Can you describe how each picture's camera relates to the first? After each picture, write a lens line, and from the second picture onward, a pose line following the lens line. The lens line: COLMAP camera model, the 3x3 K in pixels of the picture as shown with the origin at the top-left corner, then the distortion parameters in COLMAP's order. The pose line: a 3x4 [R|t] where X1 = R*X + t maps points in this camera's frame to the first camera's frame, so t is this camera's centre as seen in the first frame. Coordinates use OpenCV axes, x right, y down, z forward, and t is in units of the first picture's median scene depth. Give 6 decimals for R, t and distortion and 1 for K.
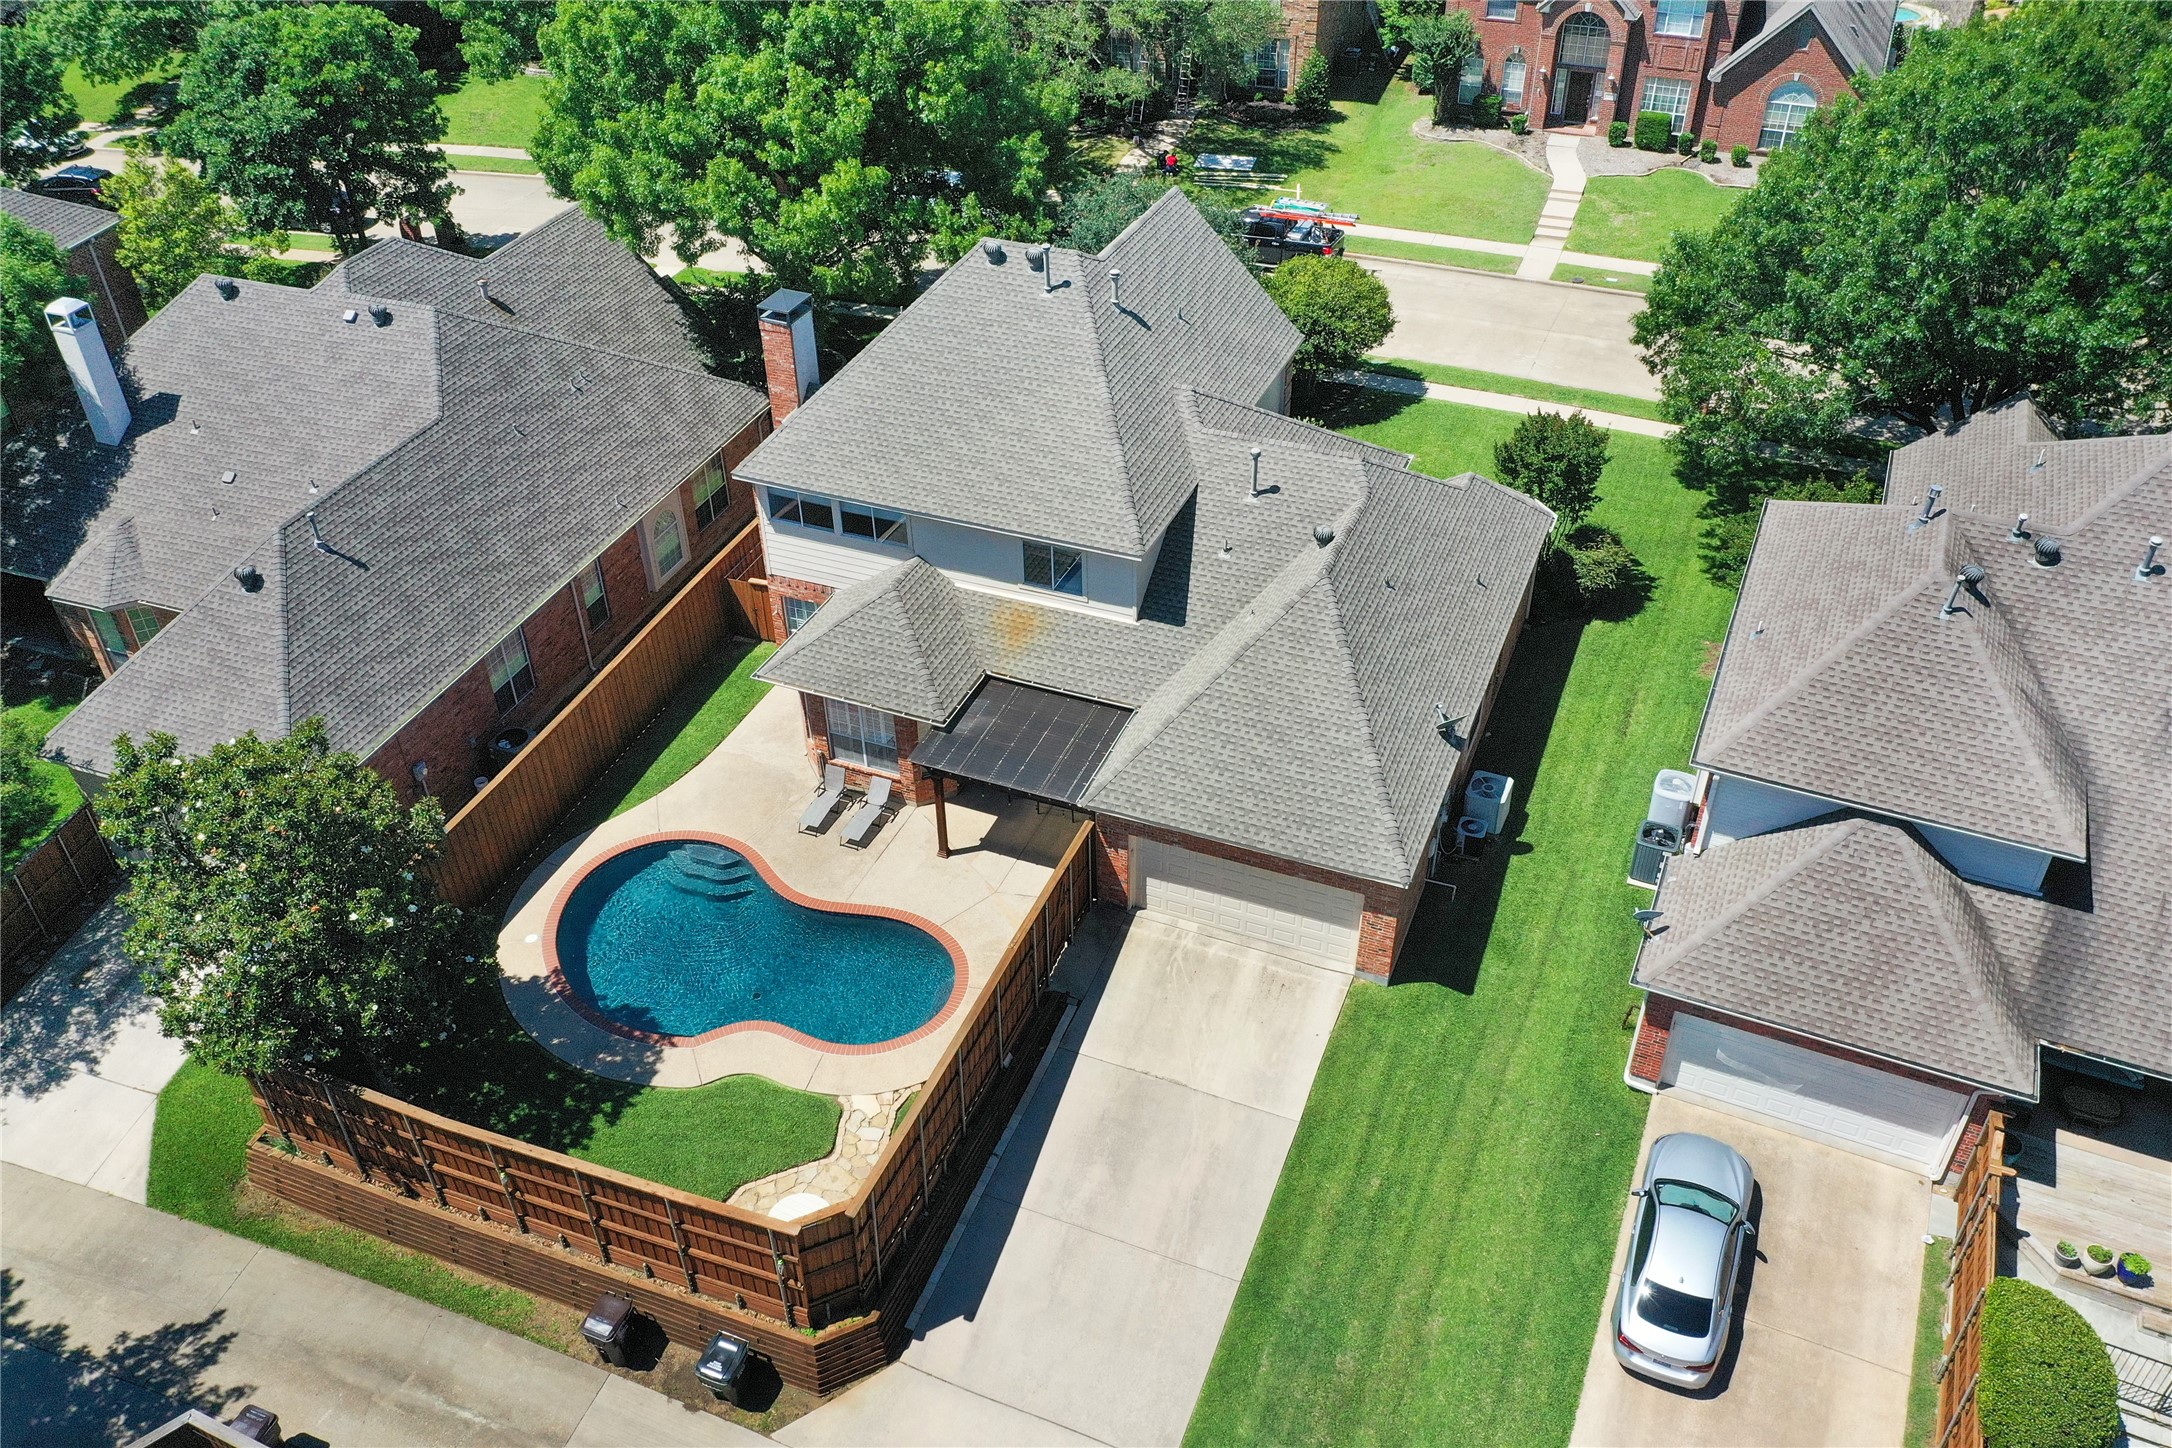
lens RADIAL K [[1692.1, 0, 1086.0], [0, 1692.1, 724.0], [0, 0, 1]] dist [0.001666, -0.004309]
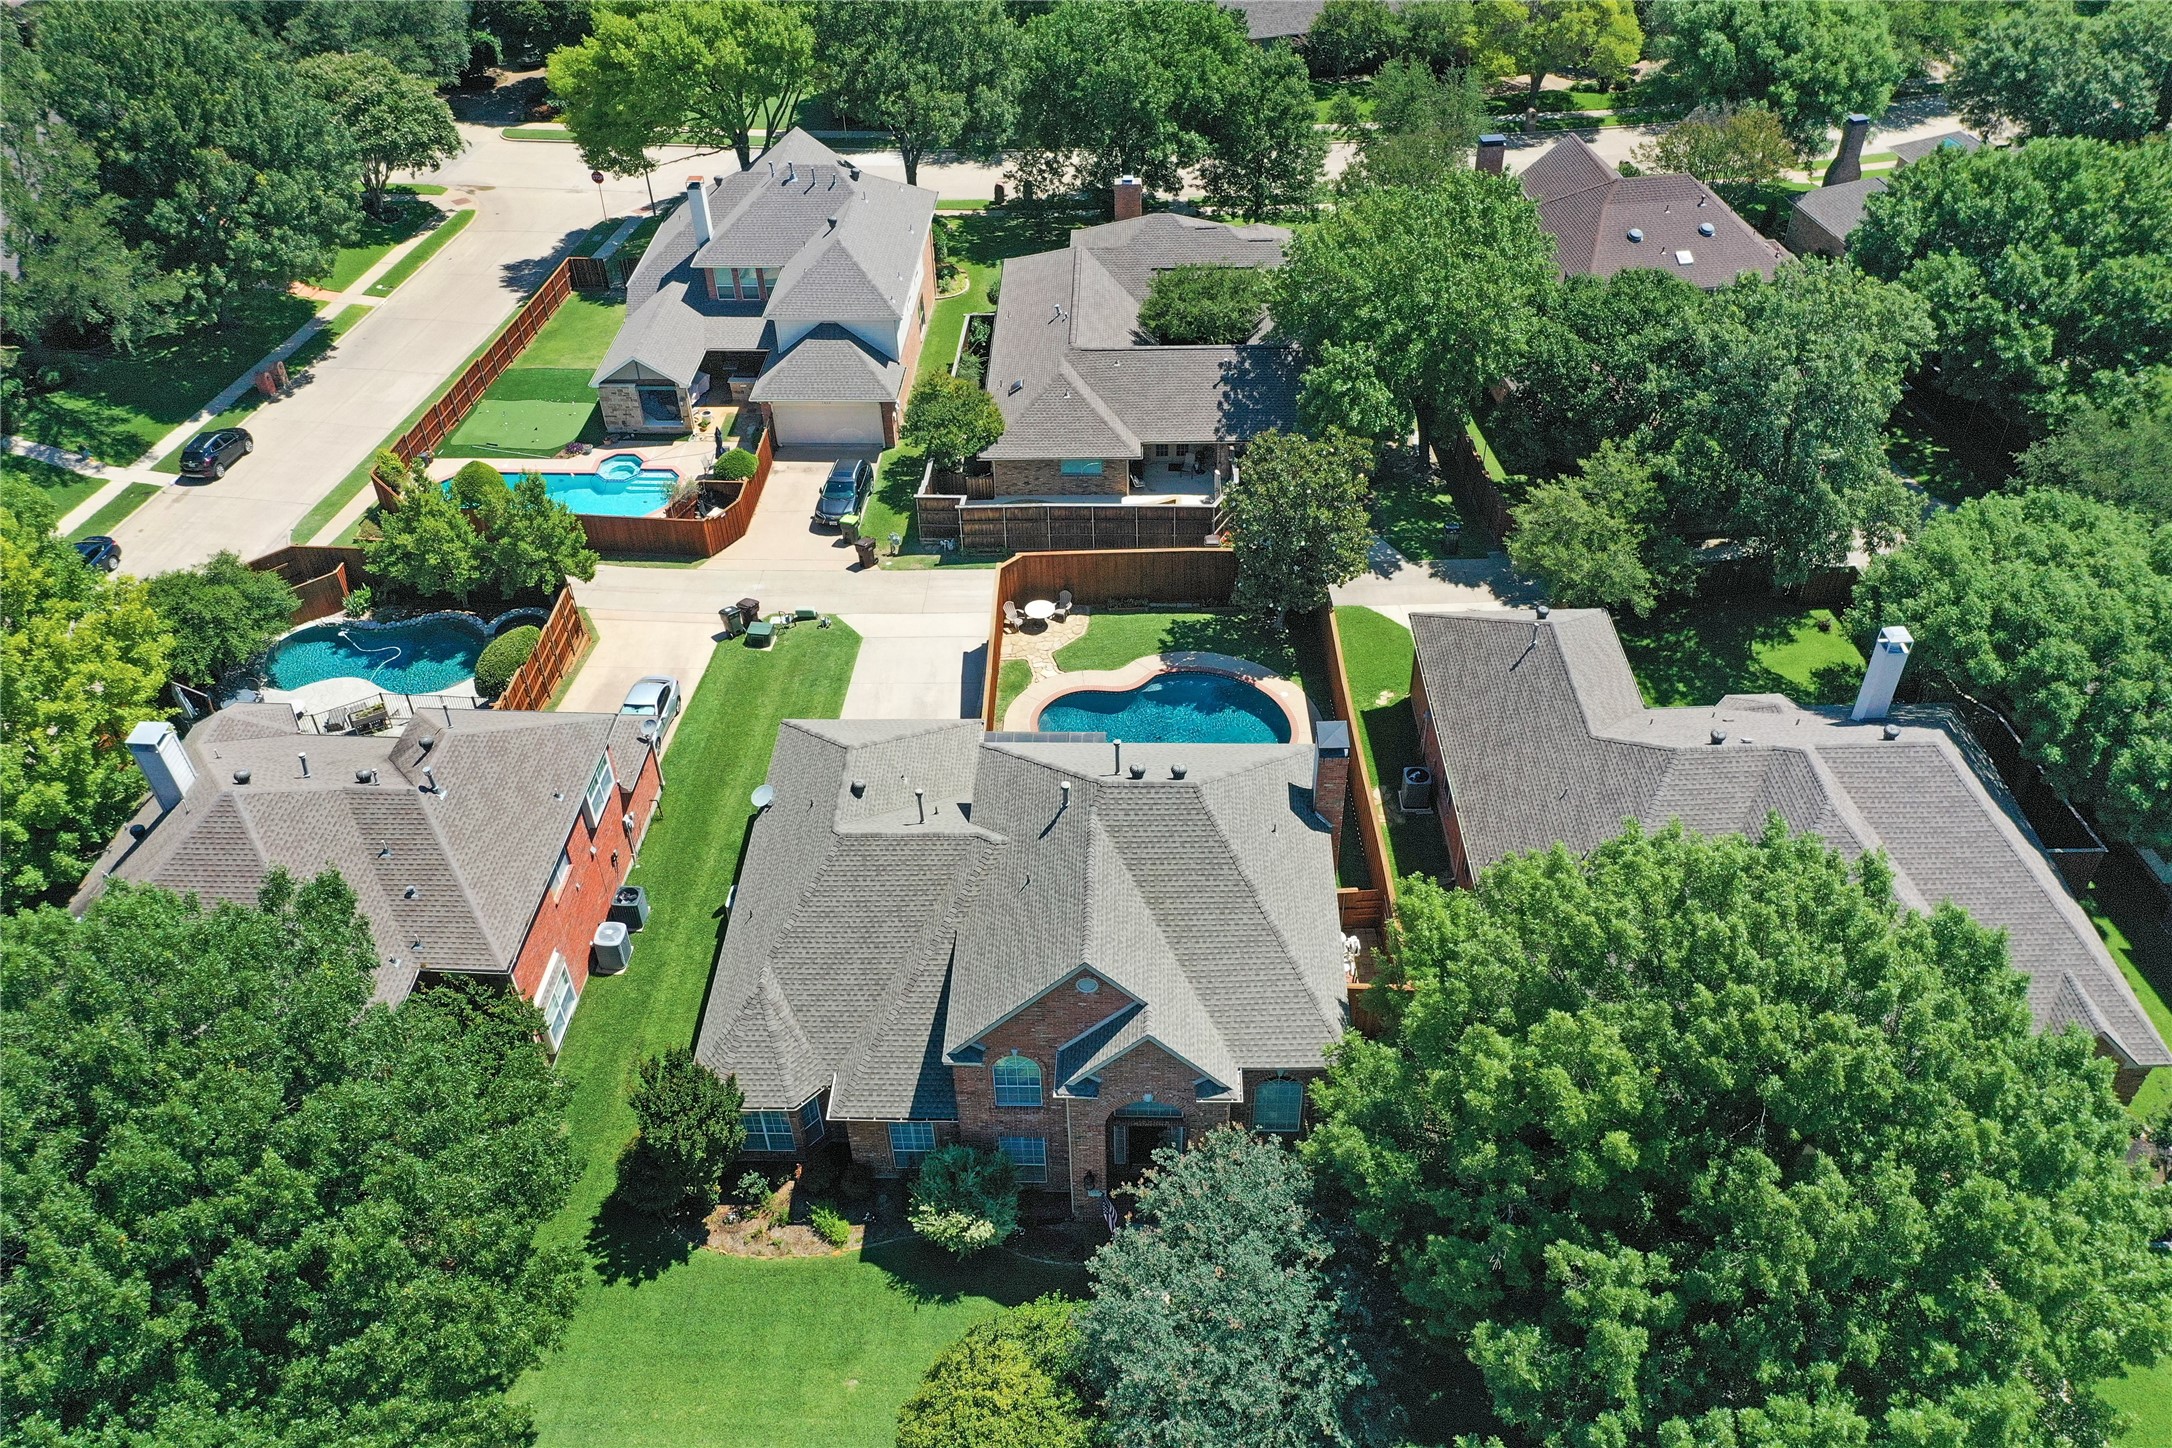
lens RADIAL K [[1692.1, 0, 1086.0], [0, 1692.1, 724.0], [0, 0, 1]] dist [0.001666, -0.004309]
pose [[-0.936990, 0.253266, -0.240636, 0.267704], [-0.186351, 0.220290, 0.957468, -1.389014], [0.295504, 0.941981, -0.159213, 1.159231]]
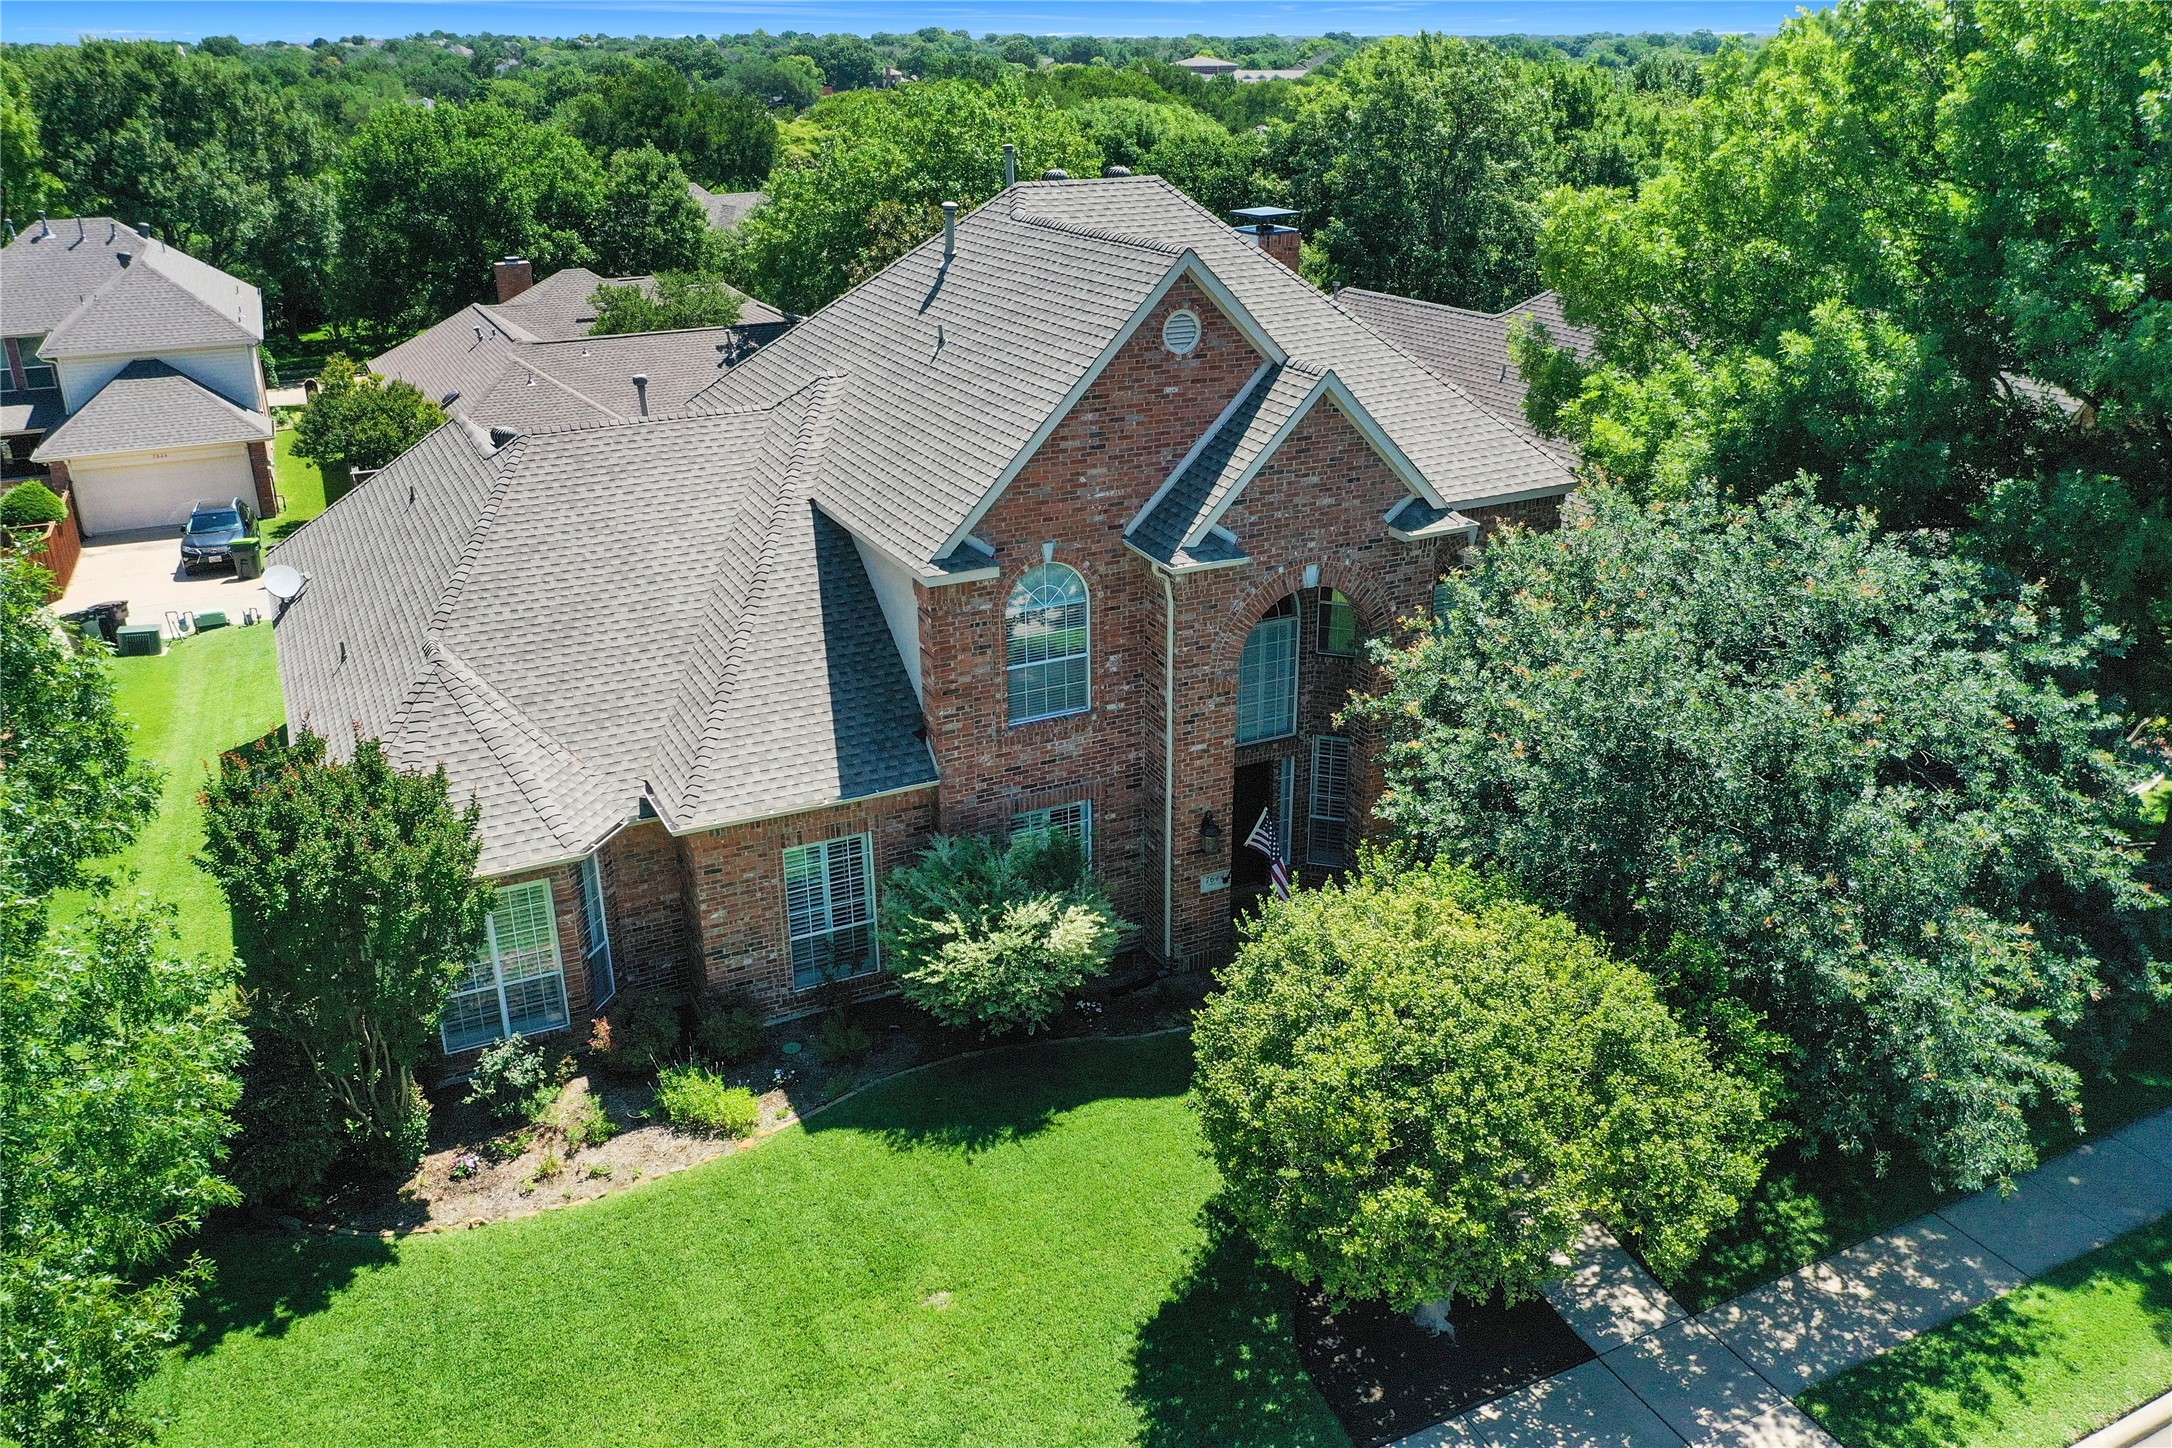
lens RADIAL K [[1681.1, 0, 1093.7], [0, 1681.1, 772.3], [0, 0, 1]] dist [0.002851, -0.003408]
pose [[-0.664754, 0.312972, -0.678344, 0.487632], [-0.449741, 0.557382, 0.697895, -0.629040], [0.596519, 0.769008, -0.229766, 1.363168]]
